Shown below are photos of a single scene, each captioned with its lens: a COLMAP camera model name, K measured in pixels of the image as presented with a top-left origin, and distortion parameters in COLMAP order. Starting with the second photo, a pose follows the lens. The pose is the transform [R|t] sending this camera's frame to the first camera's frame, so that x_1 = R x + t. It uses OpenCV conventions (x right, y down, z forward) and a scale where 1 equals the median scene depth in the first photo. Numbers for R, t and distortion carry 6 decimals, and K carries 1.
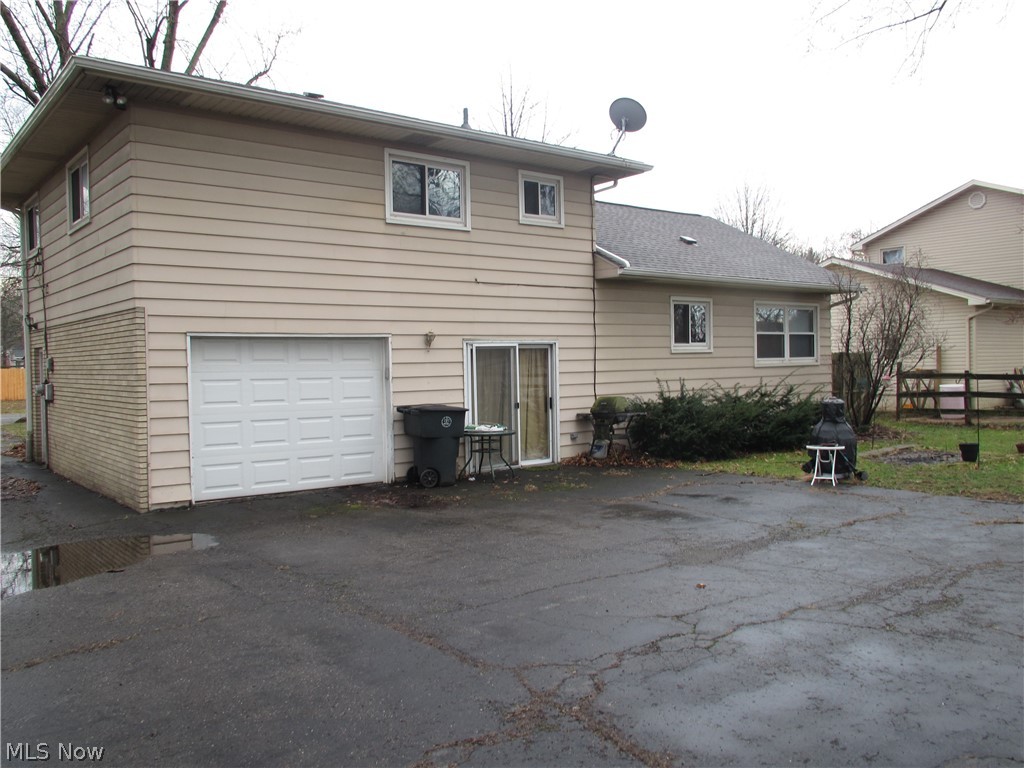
lens RADIAL K [[855.3, 0, 512.0], [0, 855.3, 384.0], [0, 0, 1]] dist [0.000429, -0.005324]
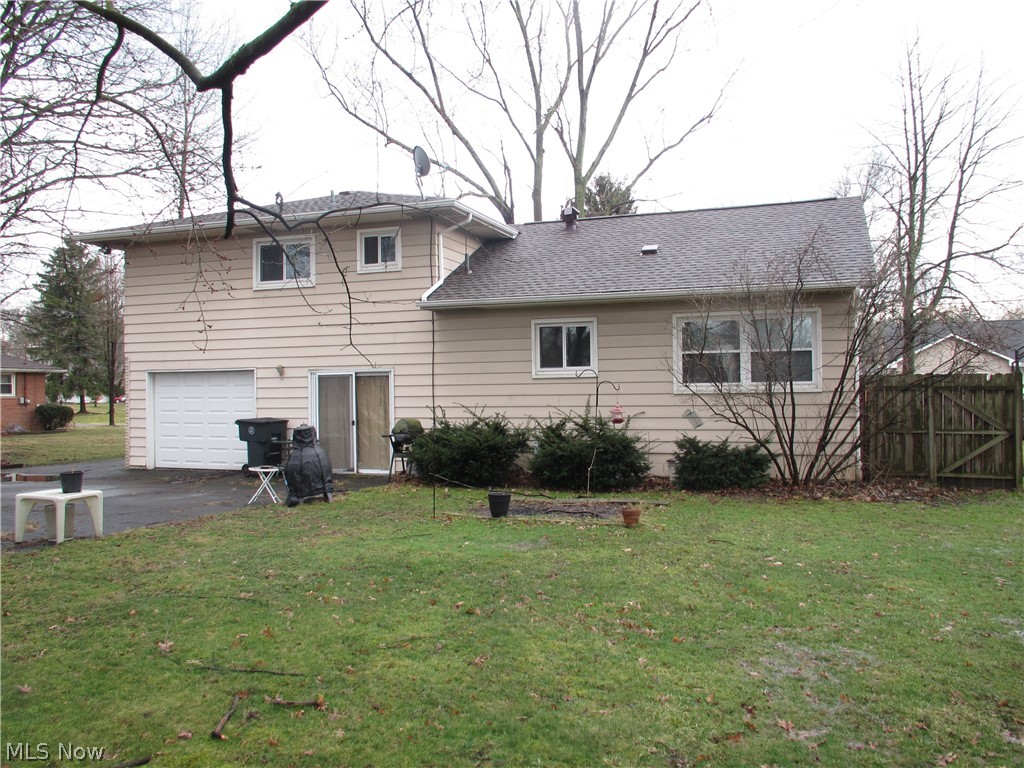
lens RADIAL K [[855.3, 0, 512.0], [0, 855.3, 384.0], [0, 0, 1]] dist [0.000429, -0.005324]
pose [[0.533334, 0.005968, -0.845884, 1.164845], [-0.017634, 0.999836, -0.004065, -0.029450], [0.845721, 0.017084, 0.533352, 0.540612]]
